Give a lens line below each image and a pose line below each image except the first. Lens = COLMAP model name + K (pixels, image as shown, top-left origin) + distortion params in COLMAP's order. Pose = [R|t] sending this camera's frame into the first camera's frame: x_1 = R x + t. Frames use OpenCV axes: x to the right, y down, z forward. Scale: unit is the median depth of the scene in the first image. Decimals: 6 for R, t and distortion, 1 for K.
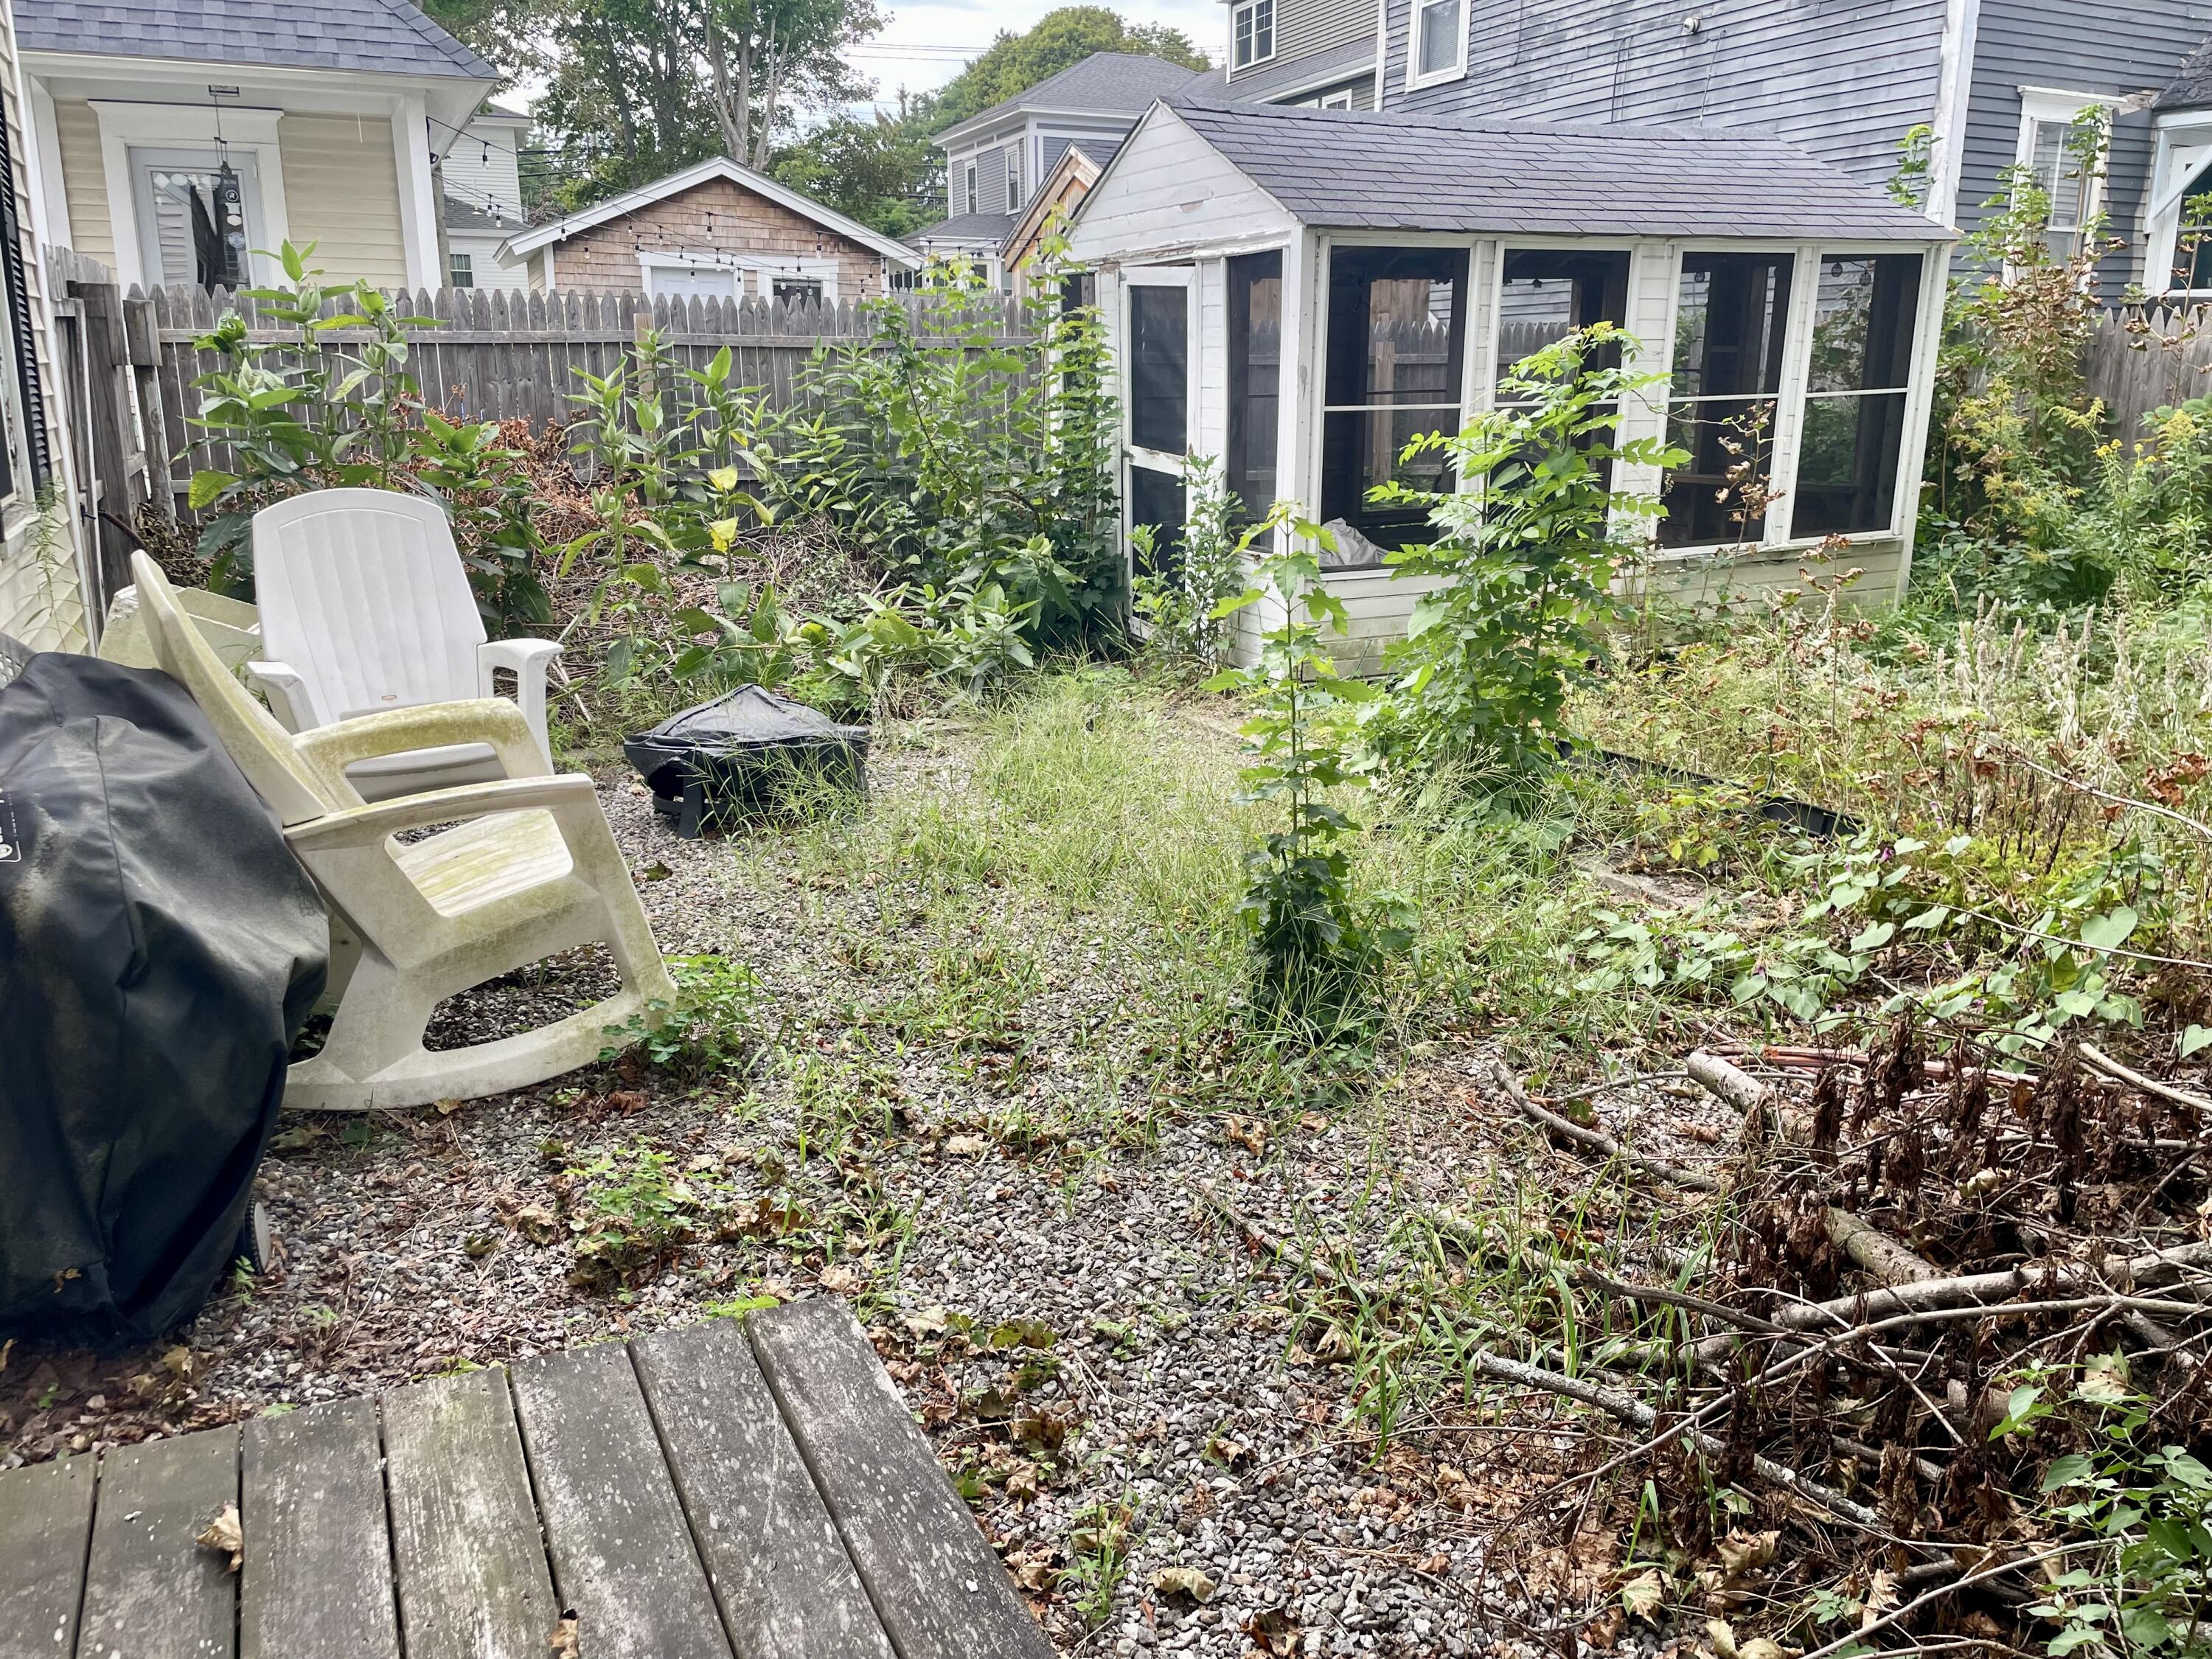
lens RADIAL K [[1682.8, 0, 1114.7], [0, 1682.8, 817.3], [0, 0, 1]] dist [0.094781, -0.123663]
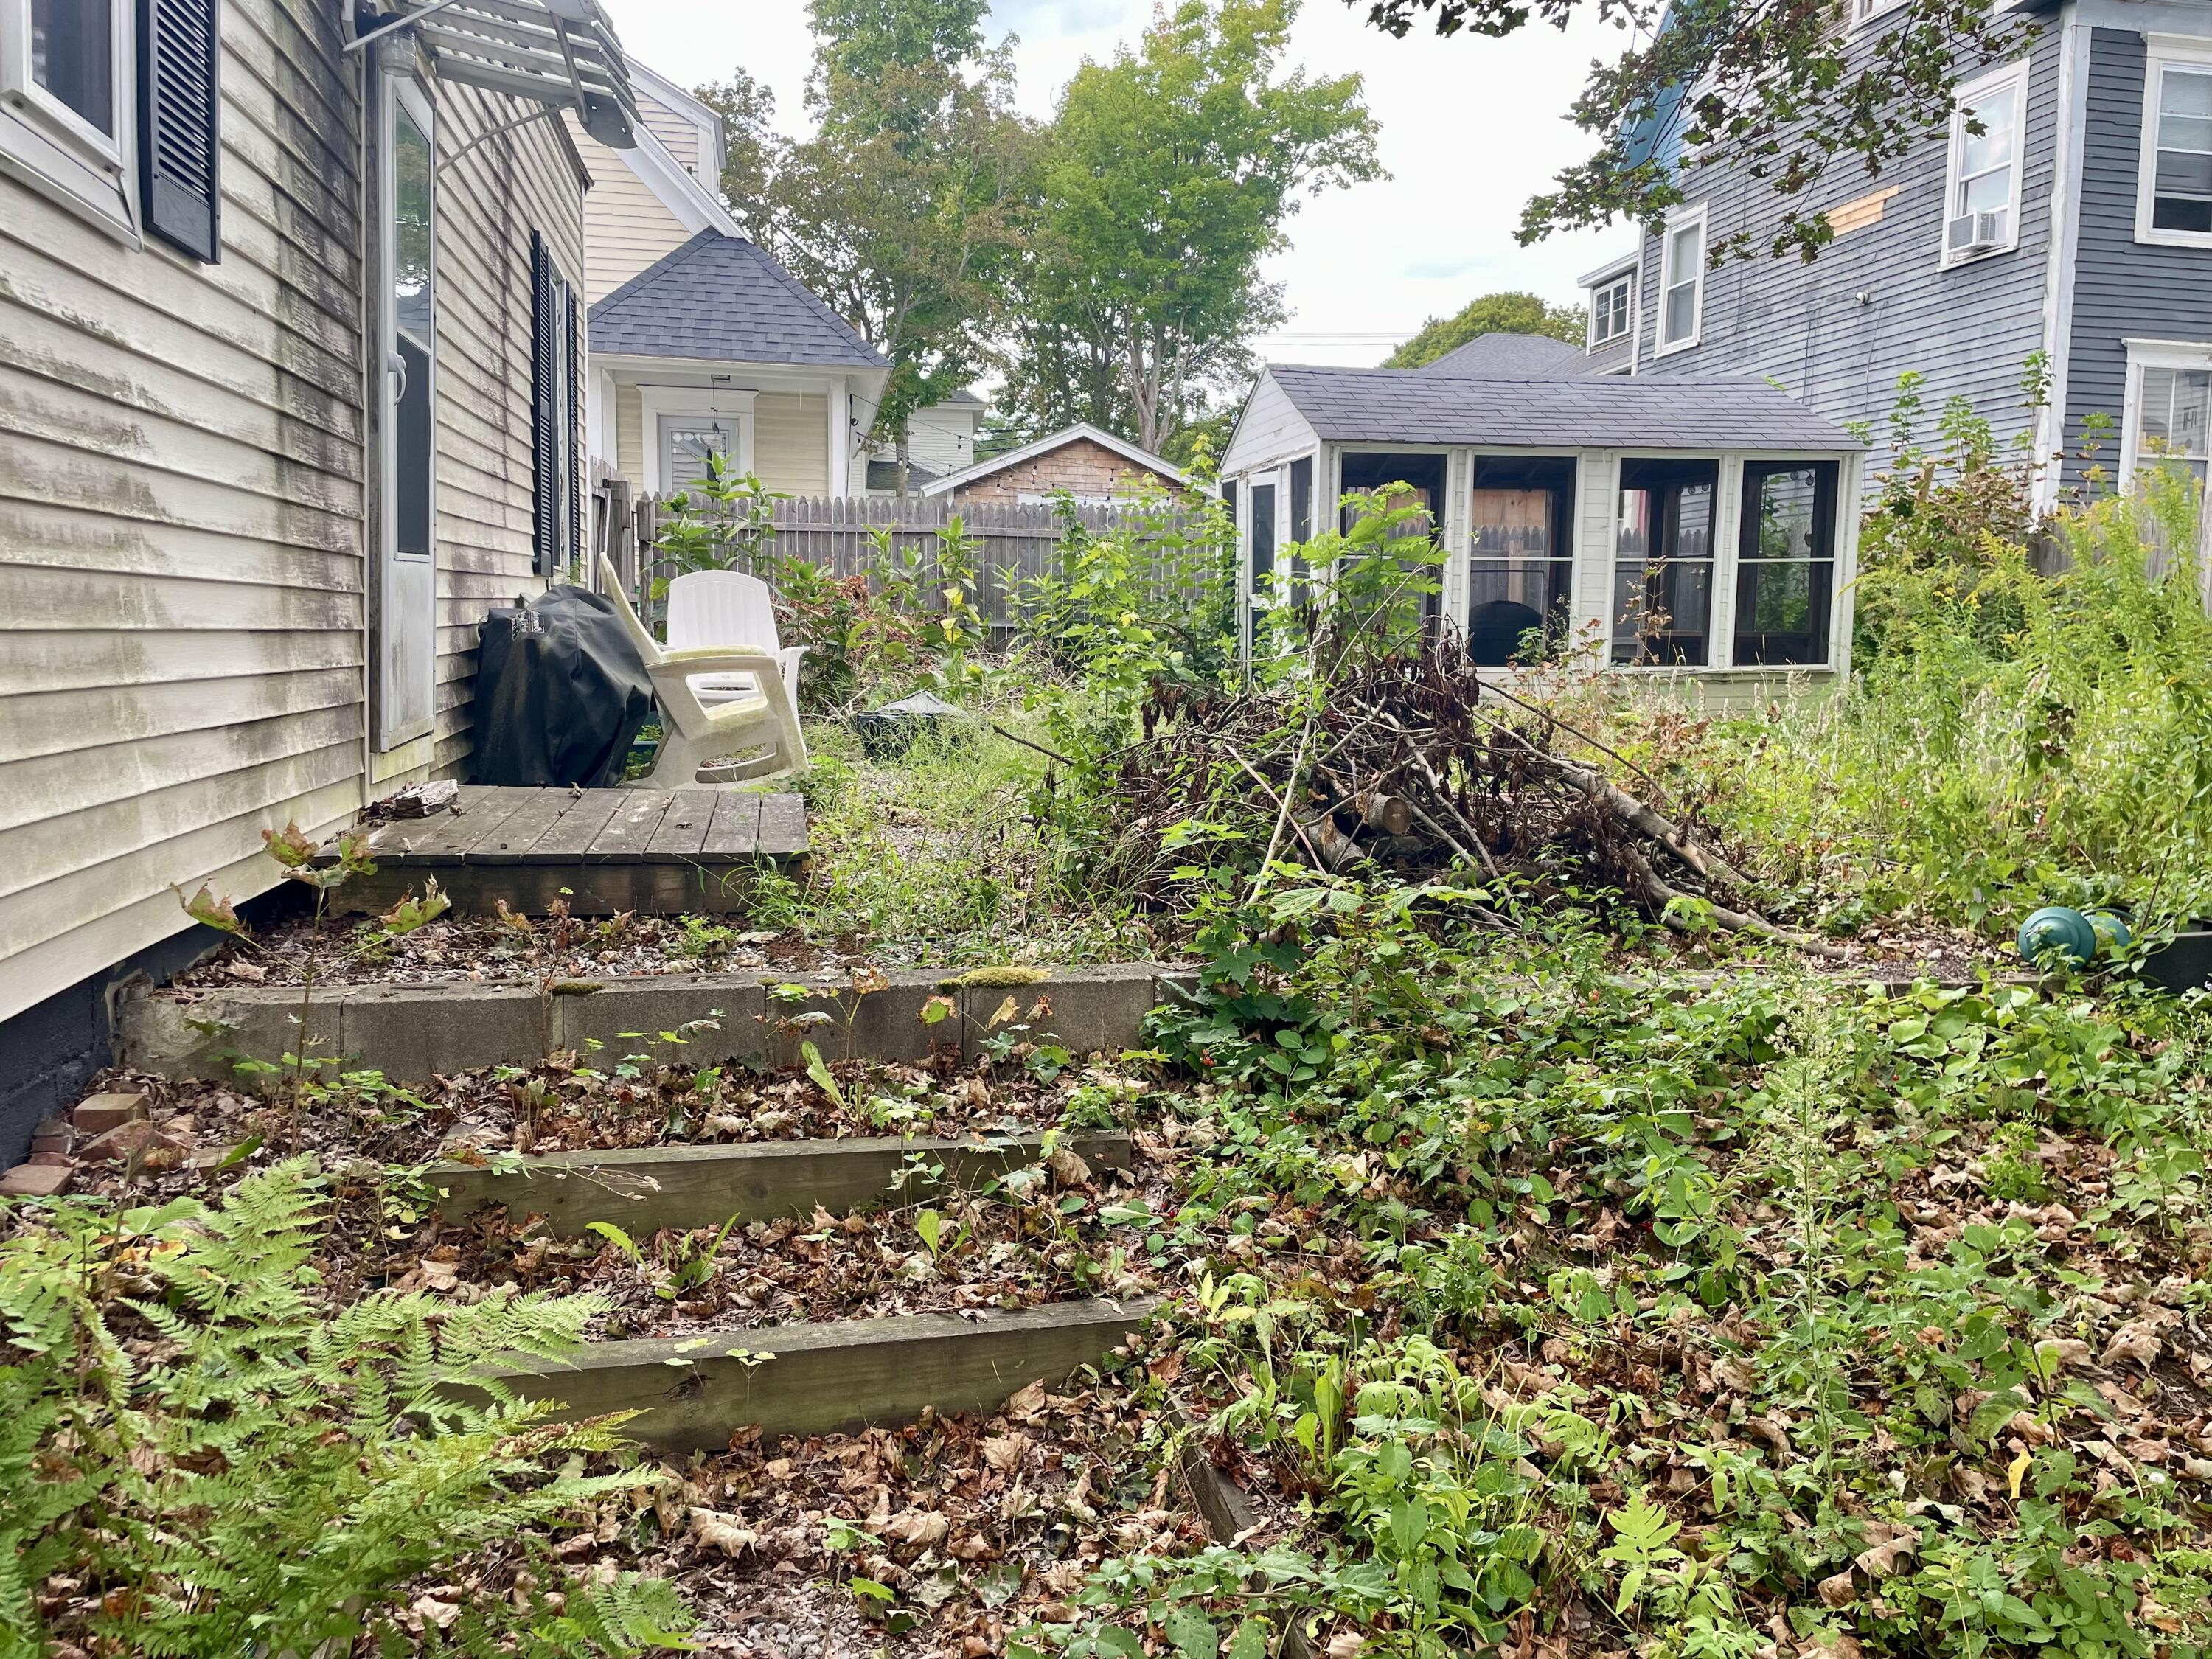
lens RADIAL K [[1682.8, 0, 1114.7], [0, 1682.8, 817.3], [0, 0, 1]] dist [0.094781, -0.123663]
pose [[0.968201, 0.042003, -0.246622, 0.259004], [-0.077712, 0.987533, -0.136895, 0.173175], [0.237797, 0.151707, 0.959394, -0.374889]]
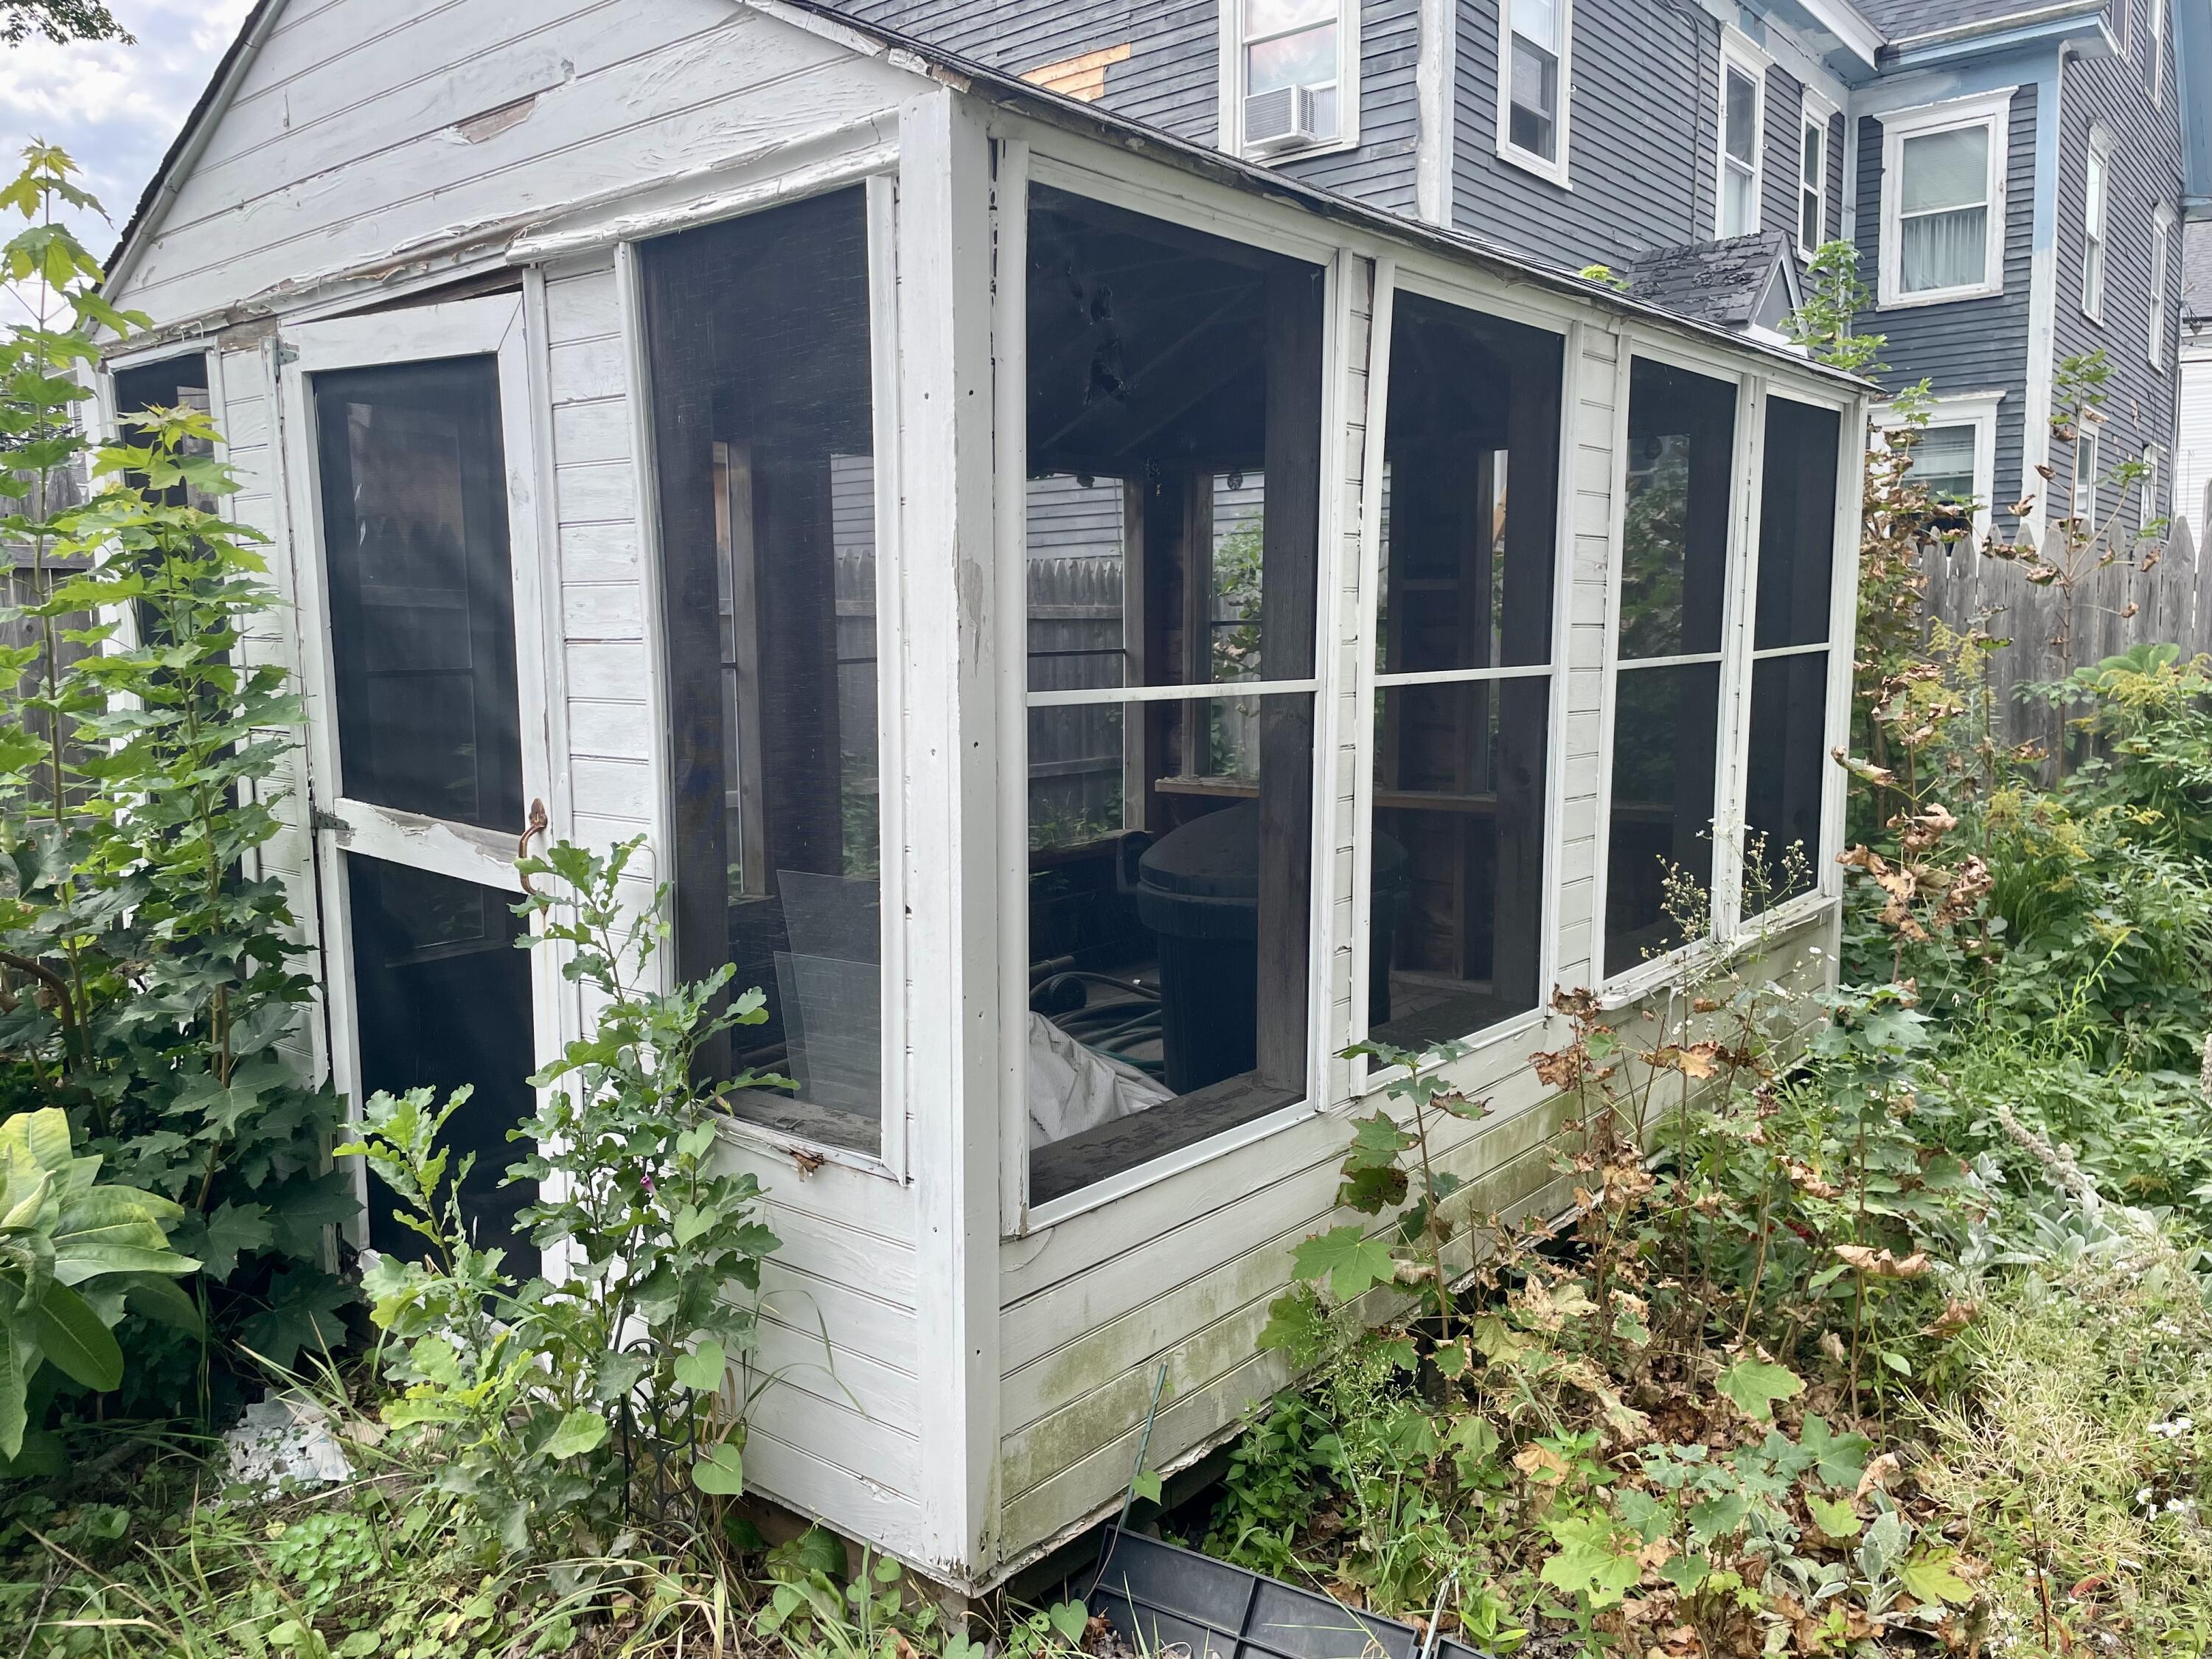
lens RADIAL K [[1682.8, 0, 1114.7], [0, 1682.8, 817.3], [0, 0, 1]] dist [0.094781, -0.123663]
pose [[0.905986, -0.050674, 0.420264, 0.006115], [0.115266, 0.984826, -0.129738, -0.149041], [-0.407313, 0.165983, 0.898079, 0.603041]]
